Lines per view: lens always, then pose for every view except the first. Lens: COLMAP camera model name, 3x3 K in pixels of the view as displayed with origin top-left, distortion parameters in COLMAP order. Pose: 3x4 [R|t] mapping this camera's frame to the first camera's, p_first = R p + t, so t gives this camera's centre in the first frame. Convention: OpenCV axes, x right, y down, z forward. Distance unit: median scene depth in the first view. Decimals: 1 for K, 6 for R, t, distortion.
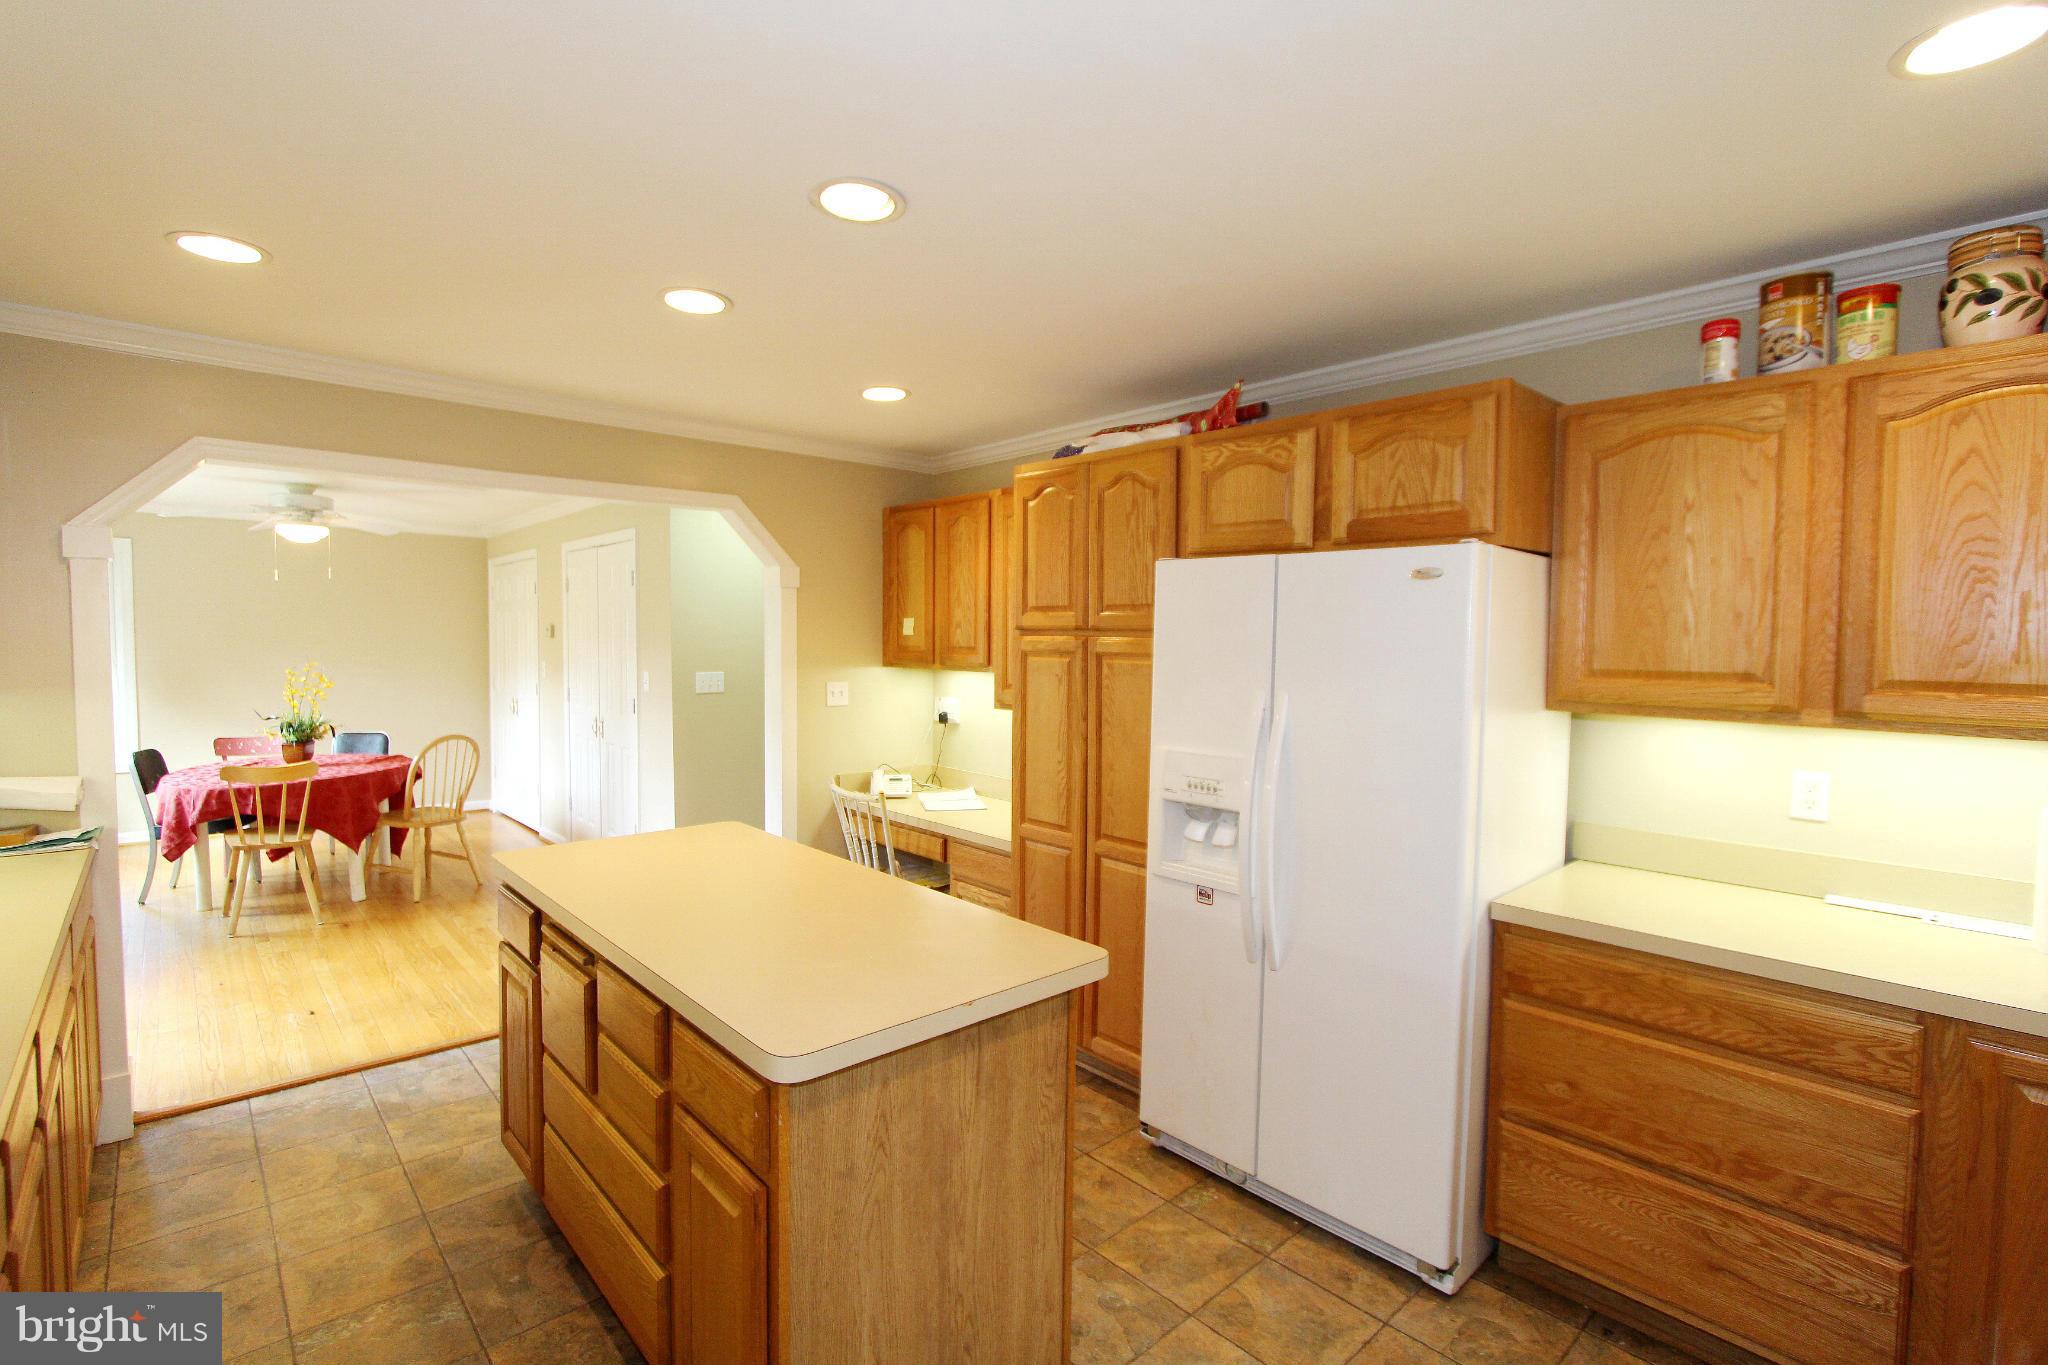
lens RADIAL K [[942.6, 0, 1001.9], [0, 942.6, 684.0], [0, 0, 1]] dist [-0.008258, 0.000533]
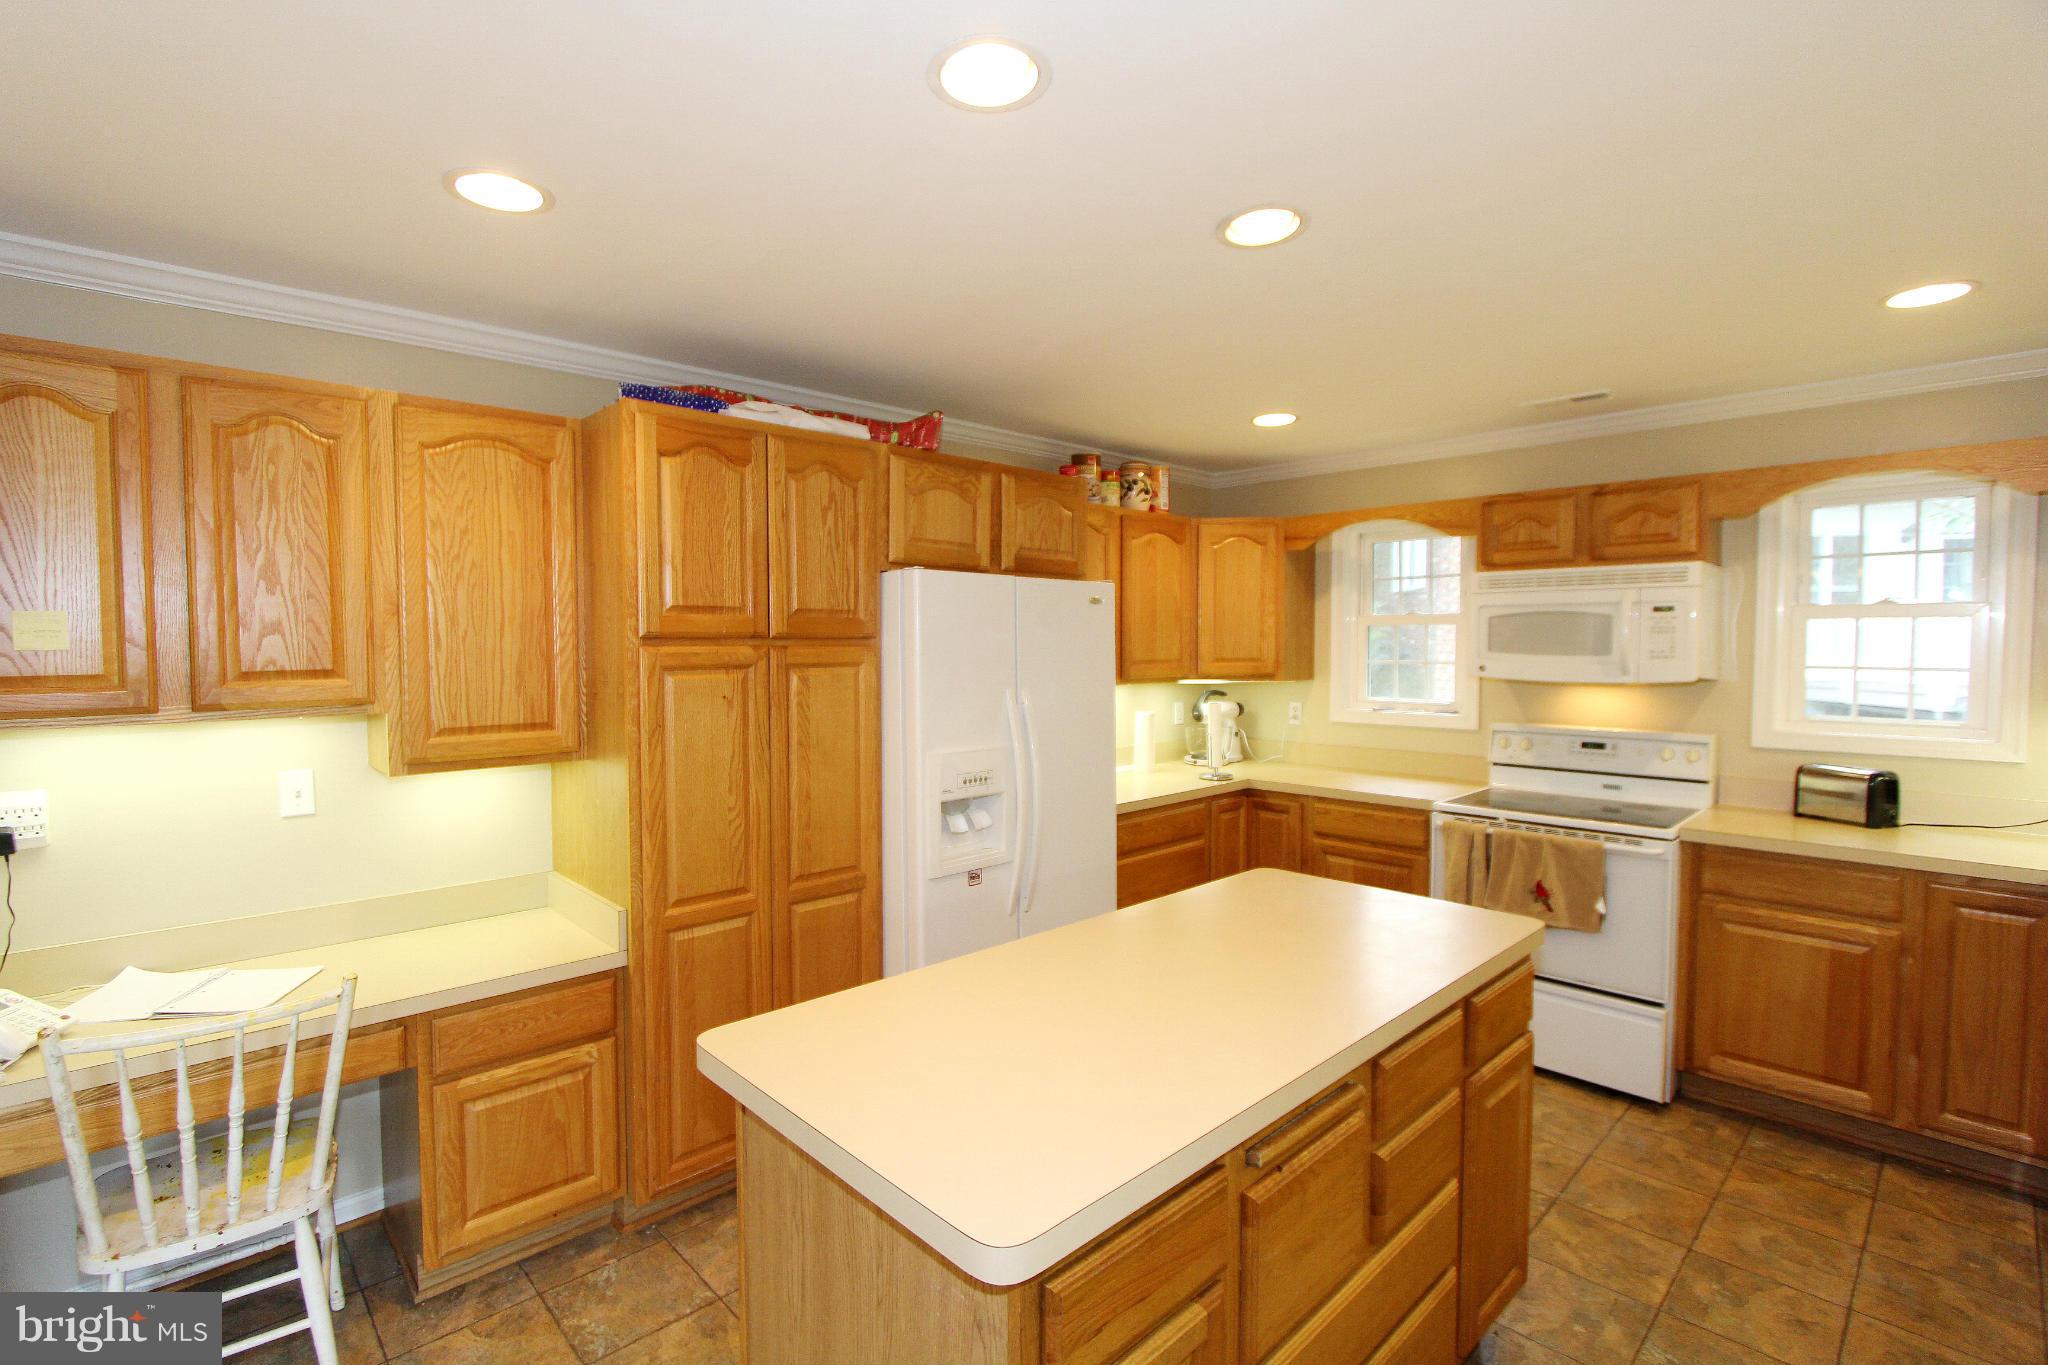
lens RADIAL K [[942.6, 0, 1011.1], [0, 942.6, 678.1], [0, 0, 1]] dist [-0.008258, 0.000533]
pose [[-0.025629, -0.051595, 0.998339, -0.861616], [0.050340, 0.997334, 0.052835, -0.064497], [-0.998403, 0.051611, -0.022964, 0.949782]]
